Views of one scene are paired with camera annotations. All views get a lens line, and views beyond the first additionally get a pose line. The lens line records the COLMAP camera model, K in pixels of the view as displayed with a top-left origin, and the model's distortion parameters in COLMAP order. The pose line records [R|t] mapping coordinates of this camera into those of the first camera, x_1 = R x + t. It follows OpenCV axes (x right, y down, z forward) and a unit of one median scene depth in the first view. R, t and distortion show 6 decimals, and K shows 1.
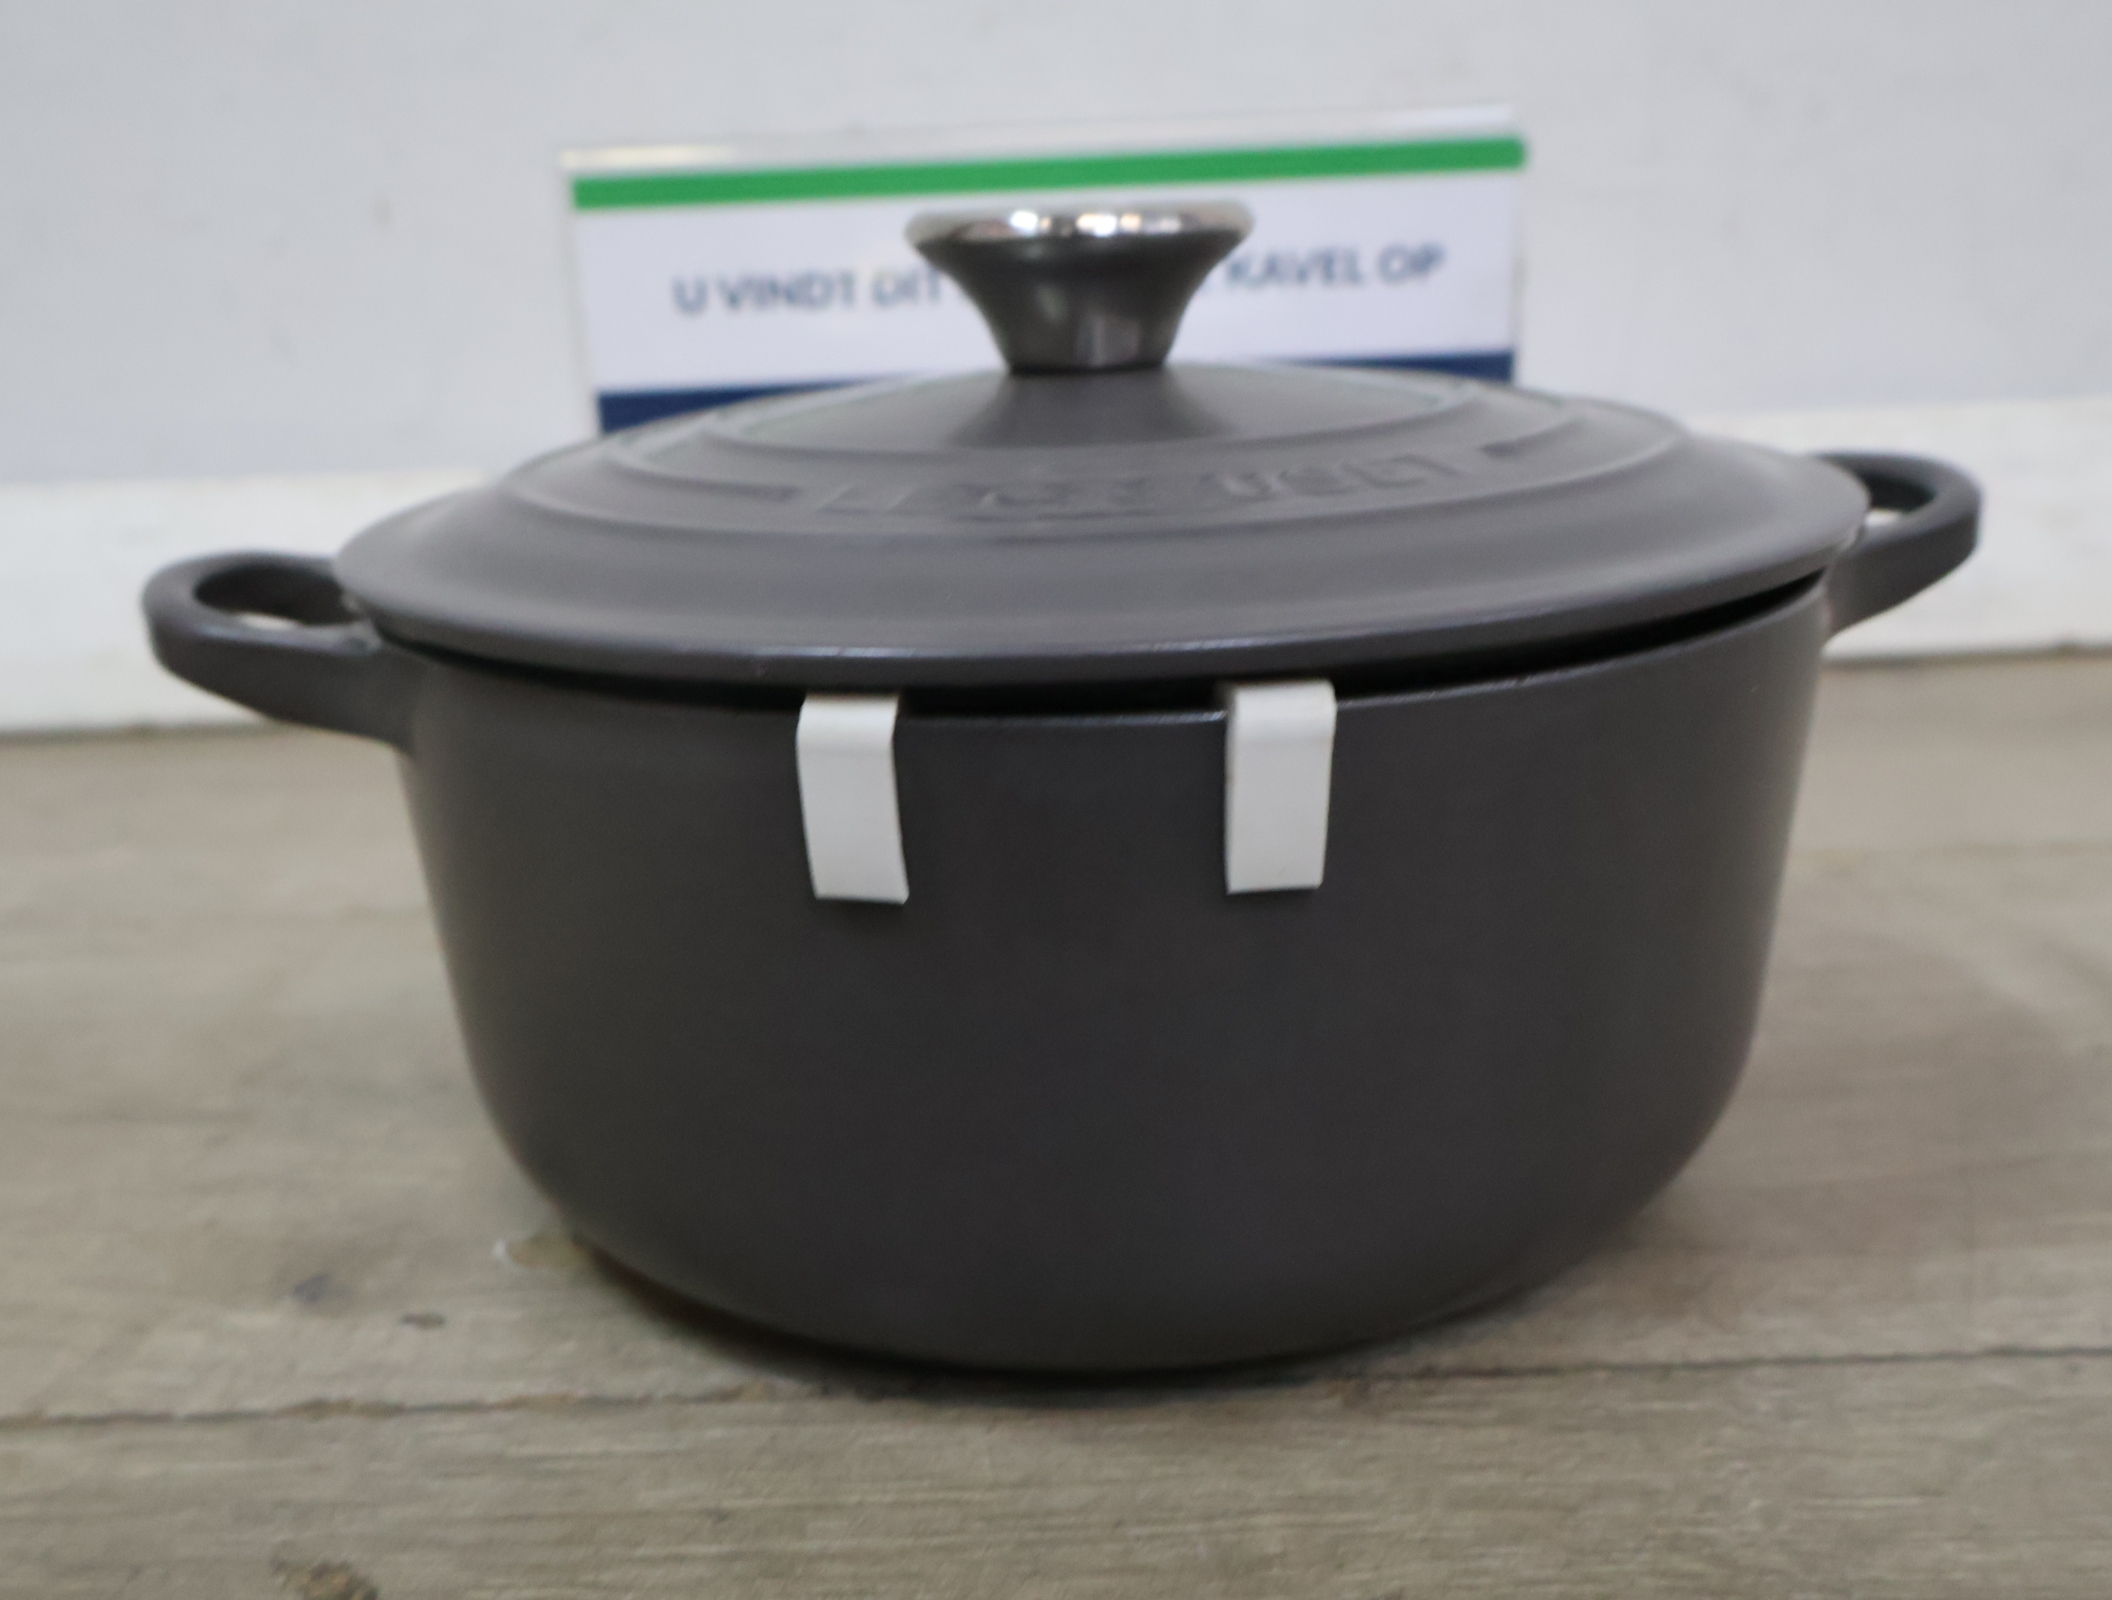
lens RADIAL K [[2162.2, 0, 1050.1], [0, 2162.2, 820.0], [0, 0, 1]] dist [0.014277, 0.000000]
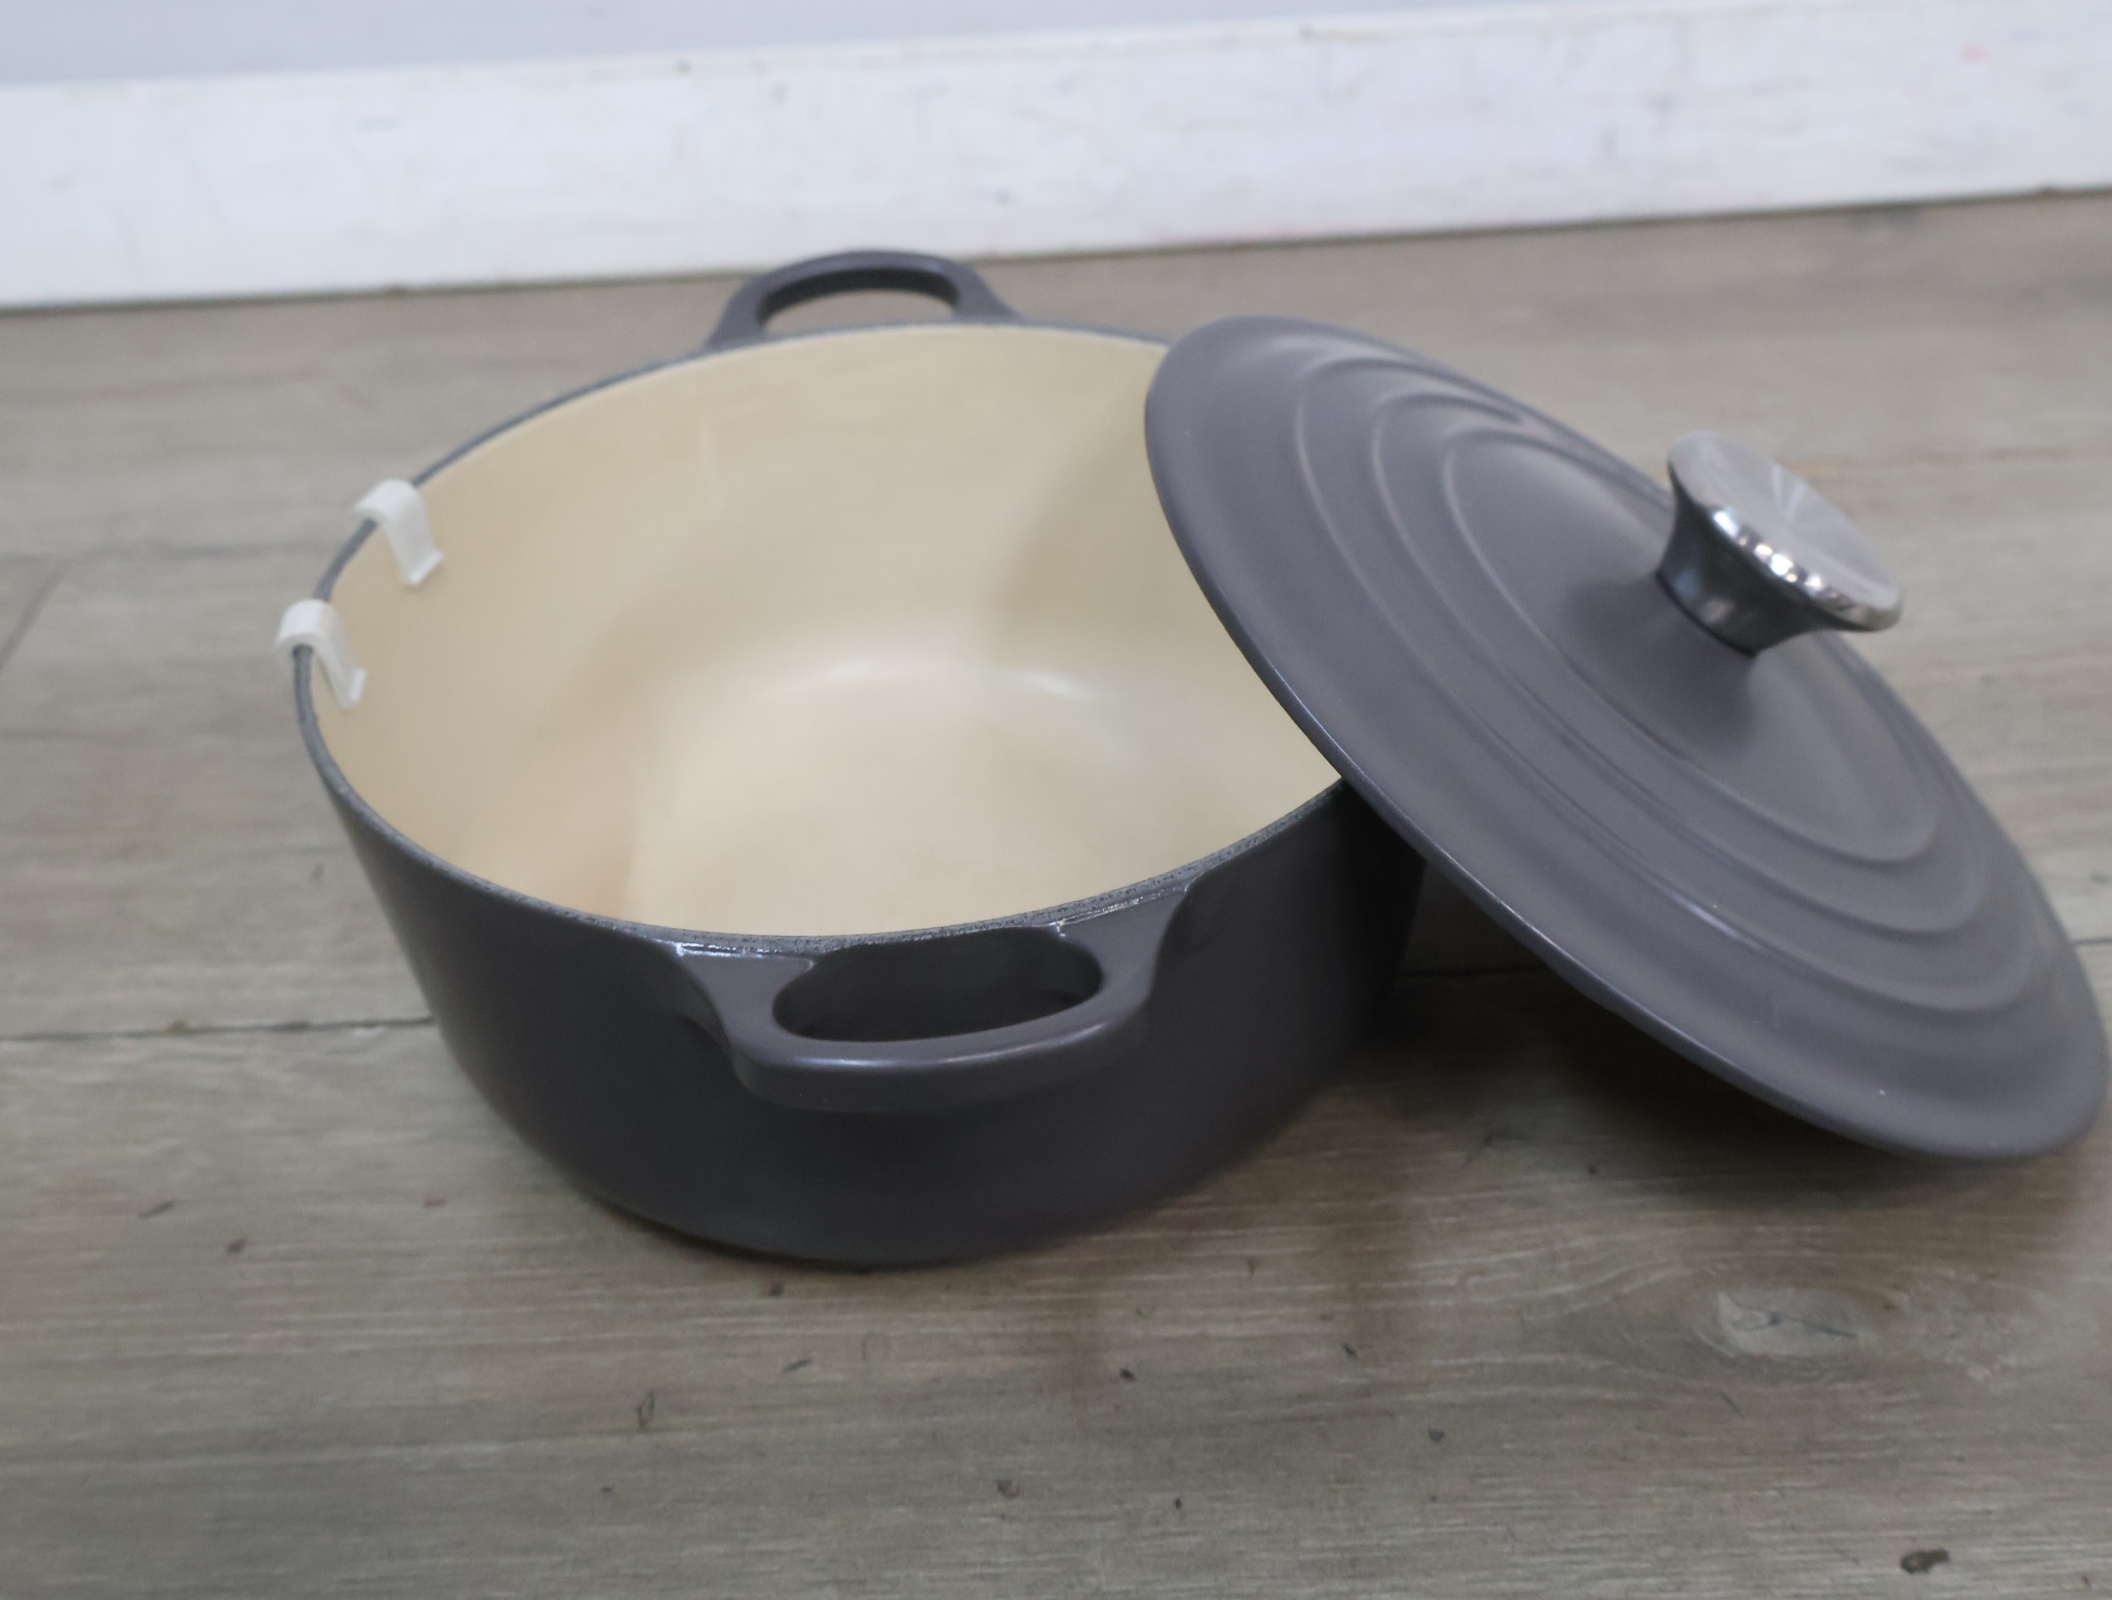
lens RADIAL K [[2162.2, 0, 1052.5], [0, 2162.2, 790.2], [0, 0, 1]] dist [0.014277, 0.000000]
pose [[0.999805, -0.018610, 0.006552, -0.185612], [0.015251, 0.939661, 0.341766, -0.441621], [-0.012517, -0.341600, 0.939762, -0.467323]]
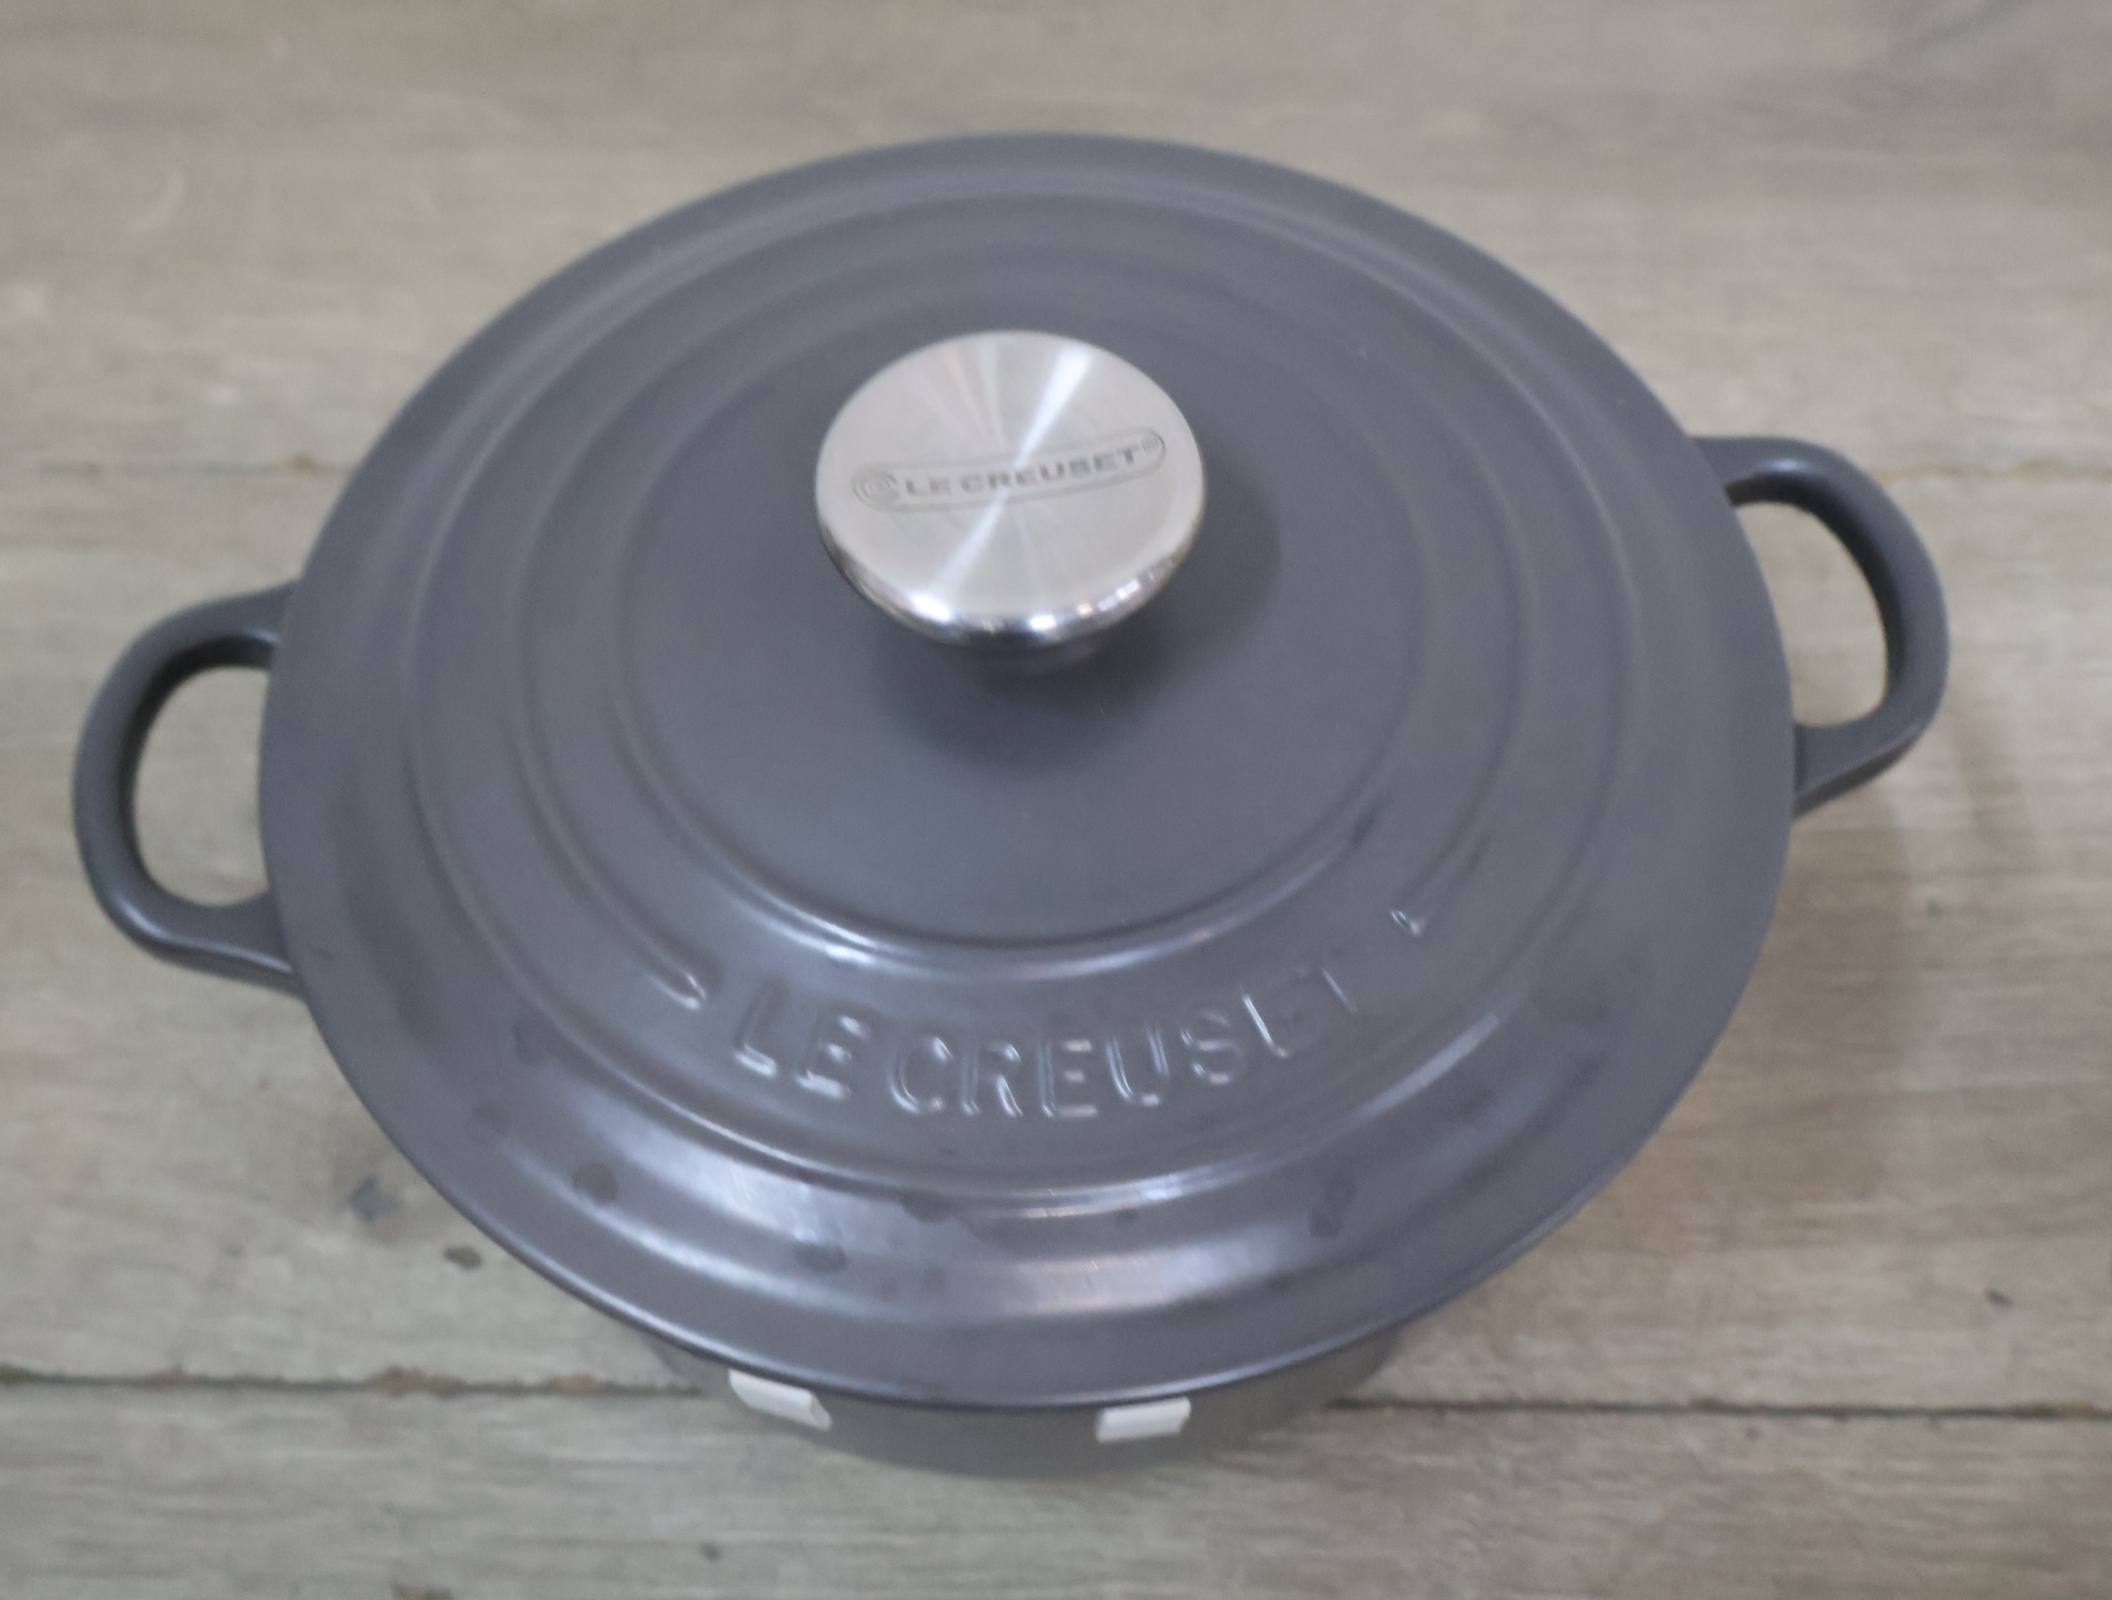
lens RADIAL K [[2162.2, 0, 1049.1], [0, 2162.2, 792.5], [0, 0, 1]] dist [0.014277, 0.000000]
pose [[0.999542, 0.029497, 0.006761, 0.033887], [-0.026562, 0.748110, 0.663043, -0.921136], [0.014500, -0.662919, 0.748551, 0.292709]]
